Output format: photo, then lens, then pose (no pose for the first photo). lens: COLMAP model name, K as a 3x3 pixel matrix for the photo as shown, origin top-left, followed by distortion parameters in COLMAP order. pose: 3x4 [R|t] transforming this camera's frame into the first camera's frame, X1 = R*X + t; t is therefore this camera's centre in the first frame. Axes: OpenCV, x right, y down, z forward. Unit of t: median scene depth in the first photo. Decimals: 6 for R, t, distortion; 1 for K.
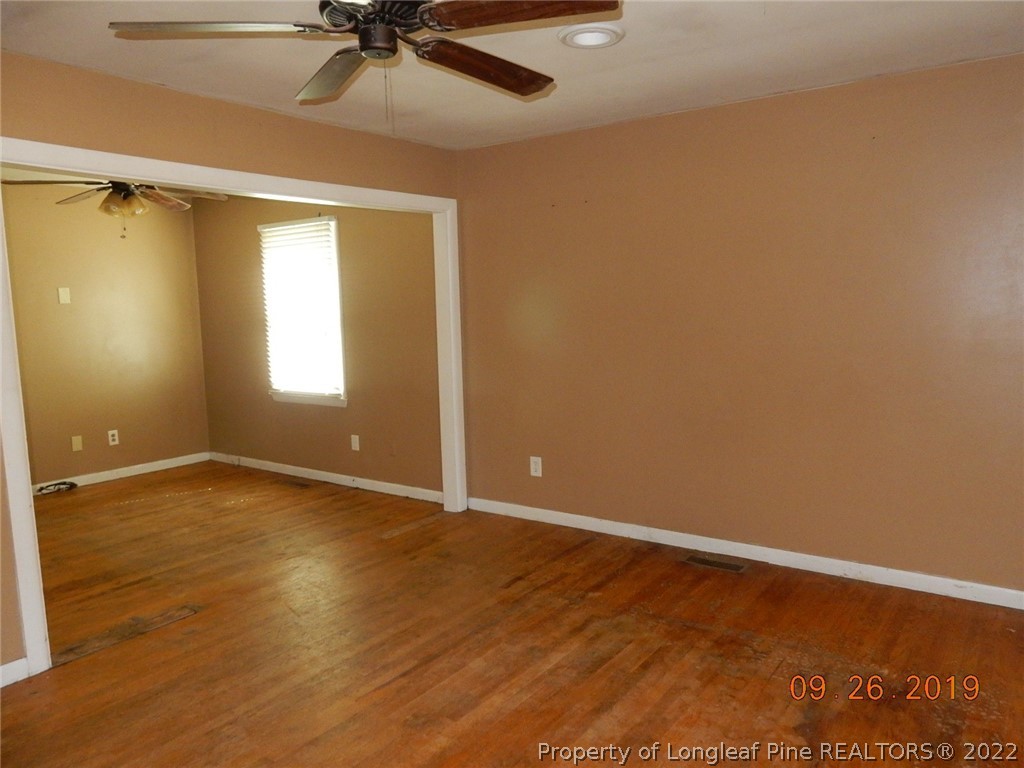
lens RADIAL K [[747.6, 0, 512.0], [0, 747.6, 384.0], [0, 0, 1]] dist [-0.001665, 0.001521]
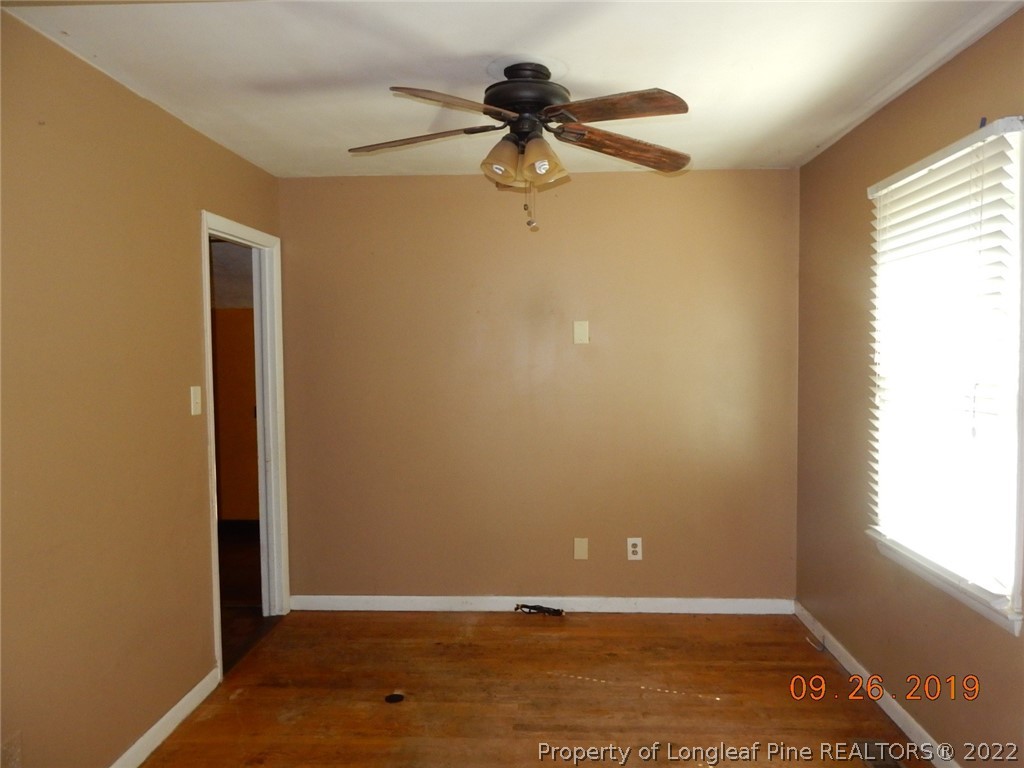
lens RADIAL K [[747.6, 0, 512.0], [0, 747.6, 384.0], [0, 0, 1]] dist [-0.001665, 0.001521]
pose [[0.547920, 0.057177, -0.834574, -0.056816], [-0.101418, 0.994843, 0.001573, -0.062924], [0.830360, 0.083779, 0.550893, 0.550880]]
